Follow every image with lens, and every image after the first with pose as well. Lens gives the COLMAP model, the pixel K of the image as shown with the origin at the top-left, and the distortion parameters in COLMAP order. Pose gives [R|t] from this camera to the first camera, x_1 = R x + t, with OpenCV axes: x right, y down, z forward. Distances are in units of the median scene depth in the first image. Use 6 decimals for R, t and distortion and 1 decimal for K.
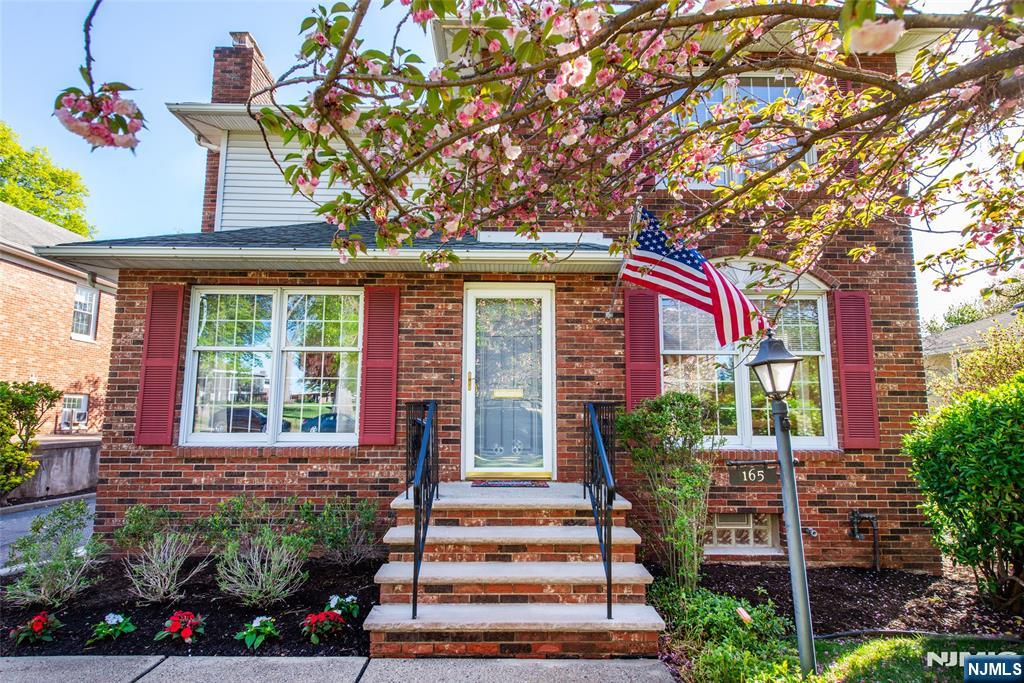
lens RADIAL K [[419.7, 0, 509.9], [0, 419.7, 341.2], [0, 0, 1]] dist [0.001299, -0.000068]
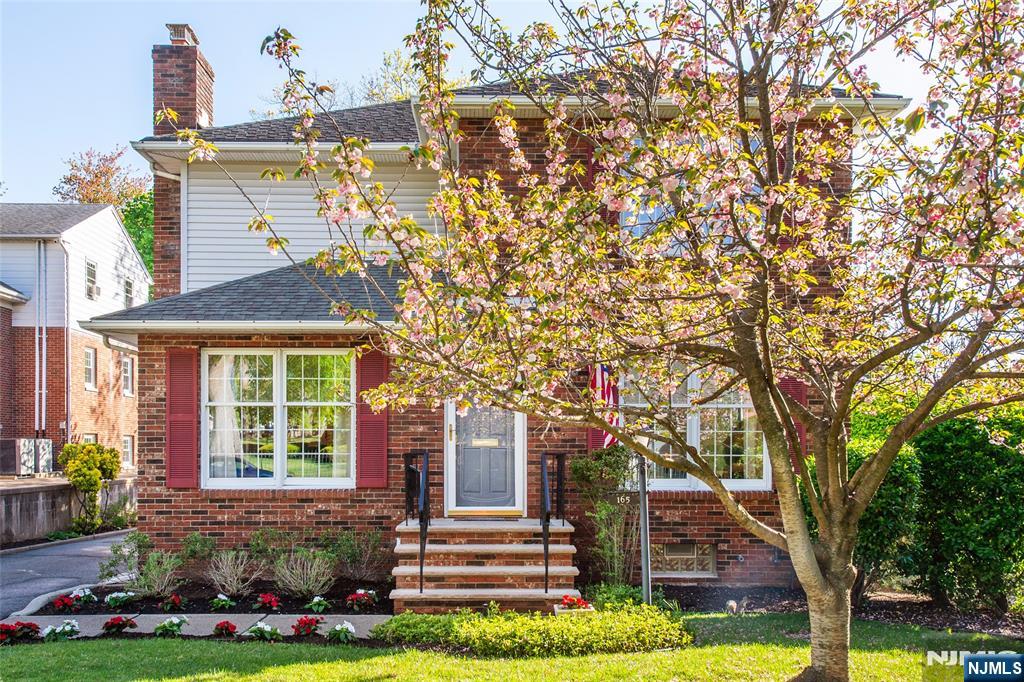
lens RADIAL K [[1065.5, 0, 512.0], [0, 1065.5, 341.0], [0, 0, 1]] dist [-0.005133, 0.007390]
pose [[0.999955, -0.004220, -0.008552, 0.098818], [0.004876, 0.996924, 0.078227, -0.389429], [0.008195, -0.078266, 0.996899, -1.919959]]
